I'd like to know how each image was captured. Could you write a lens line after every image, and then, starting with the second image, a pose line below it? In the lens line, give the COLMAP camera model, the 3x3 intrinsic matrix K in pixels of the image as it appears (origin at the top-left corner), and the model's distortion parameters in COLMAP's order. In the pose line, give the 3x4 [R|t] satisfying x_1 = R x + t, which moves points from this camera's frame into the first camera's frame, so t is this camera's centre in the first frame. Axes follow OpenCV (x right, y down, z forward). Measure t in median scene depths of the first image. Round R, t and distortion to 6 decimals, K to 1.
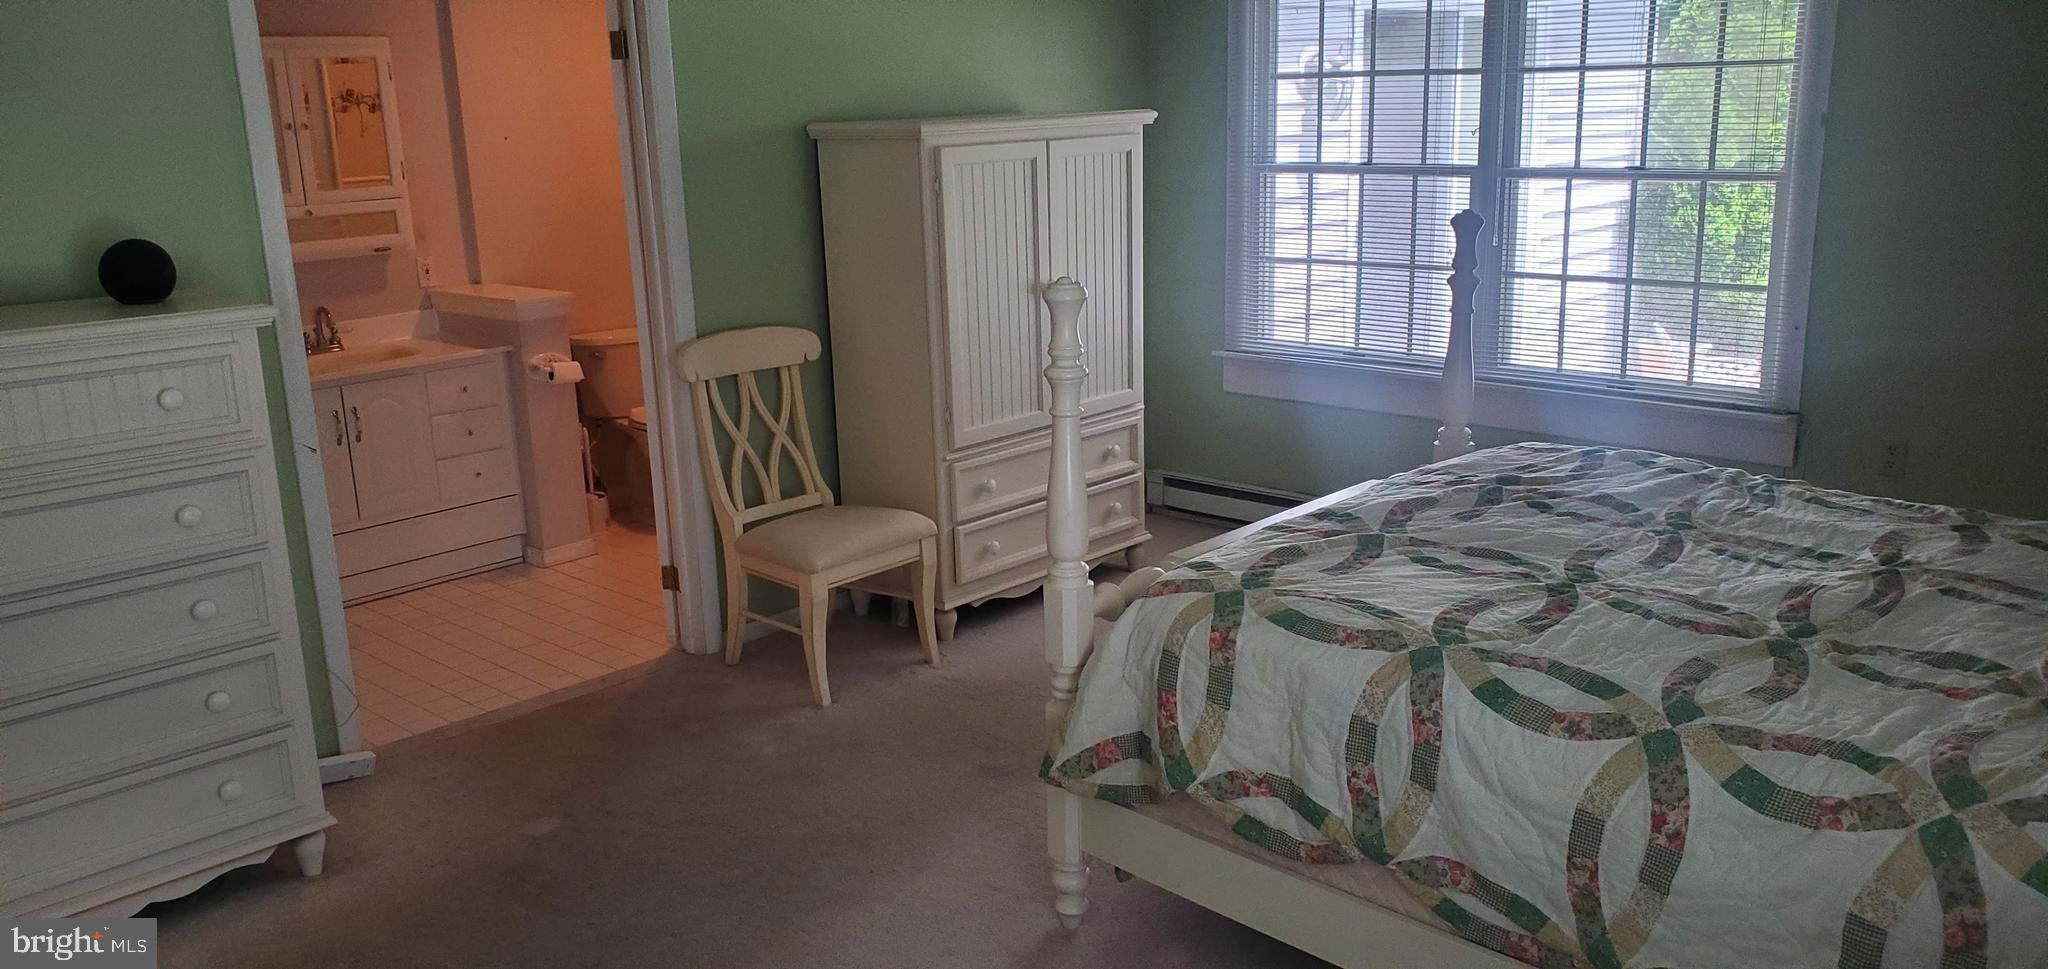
lens RADIAL K [[1458.9, 0, 1024.0], [0, 1458.9, 484.5], [0, 0, 1]] dist [-0.071427, -0.002172]
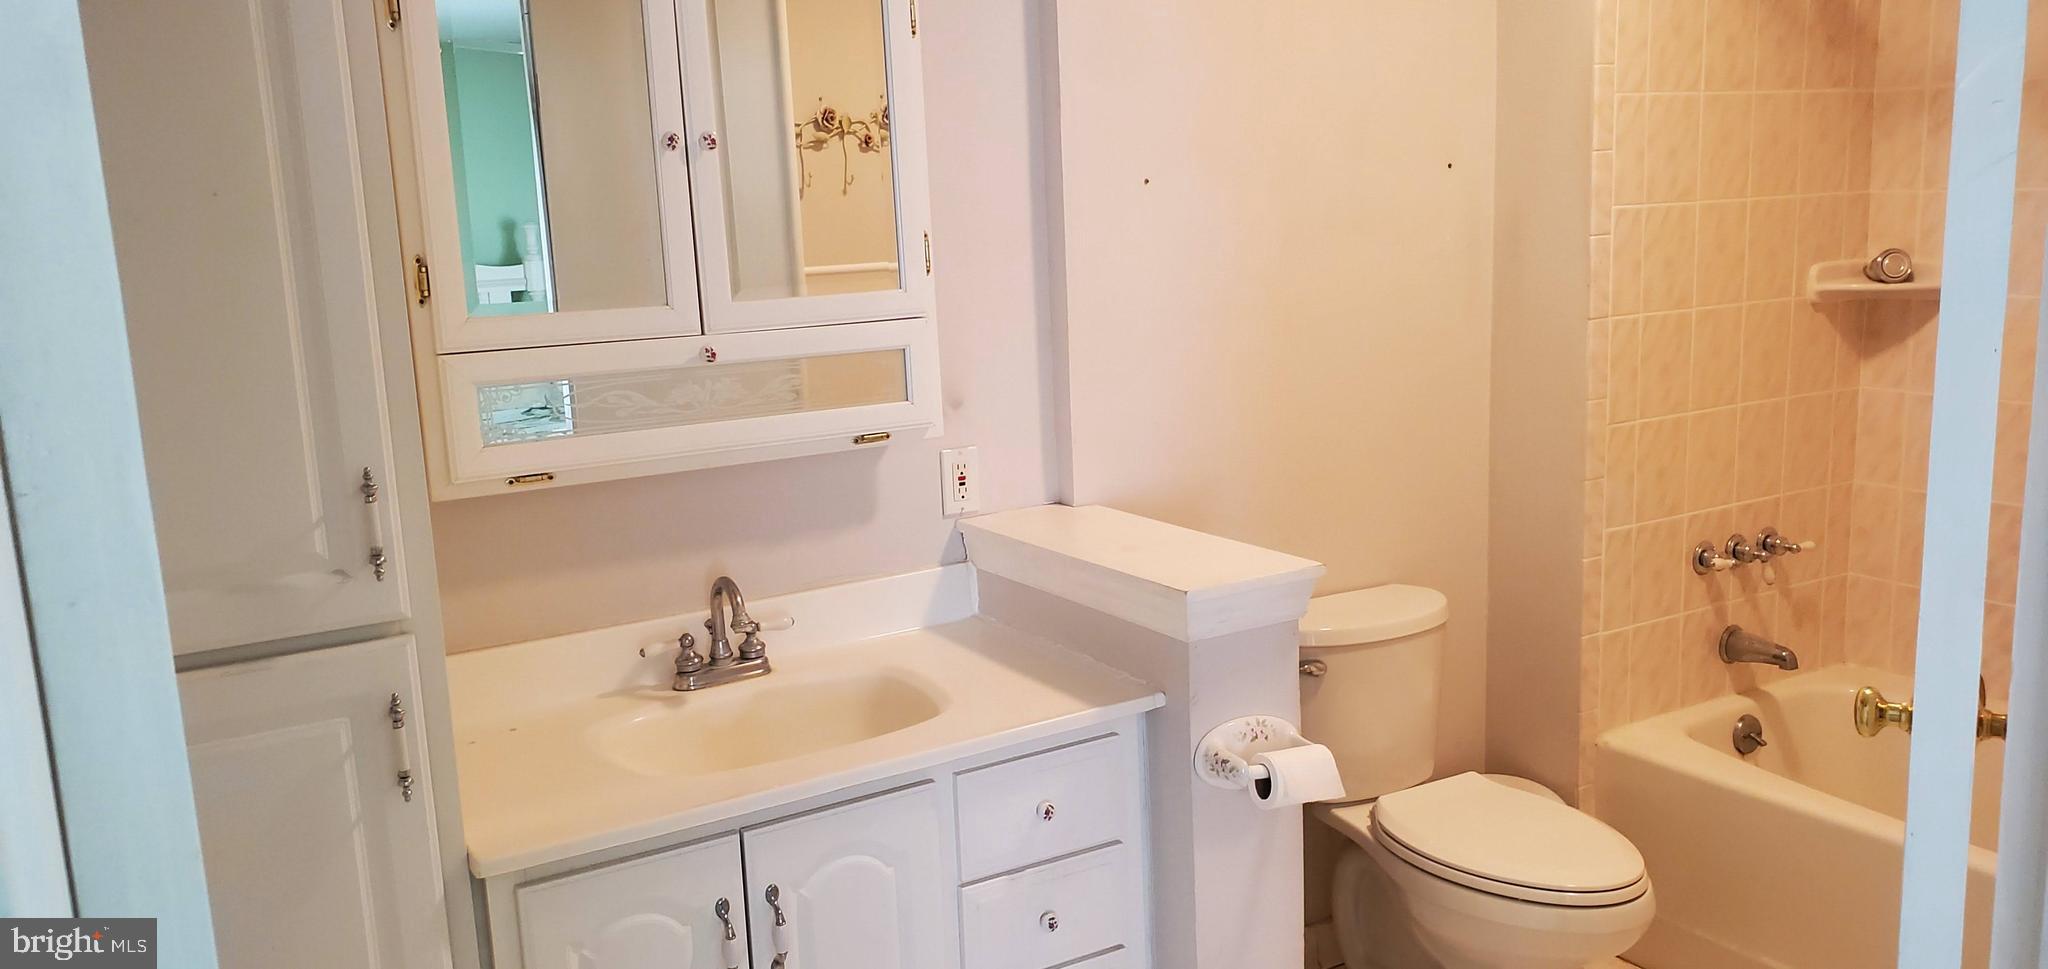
lens RADIAL K [[1458.9, 0, 1024.0], [0, 1458.9, 484.5], [0, 0, 1]] dist [-0.071427, -0.002172]
pose [[0.953459, 0.047208, -0.297804, -0.272670], [-0.067259, 0.996081, -0.057440, -0.127525], [0.293925, 0.074797, 0.952897, 0.598661]]
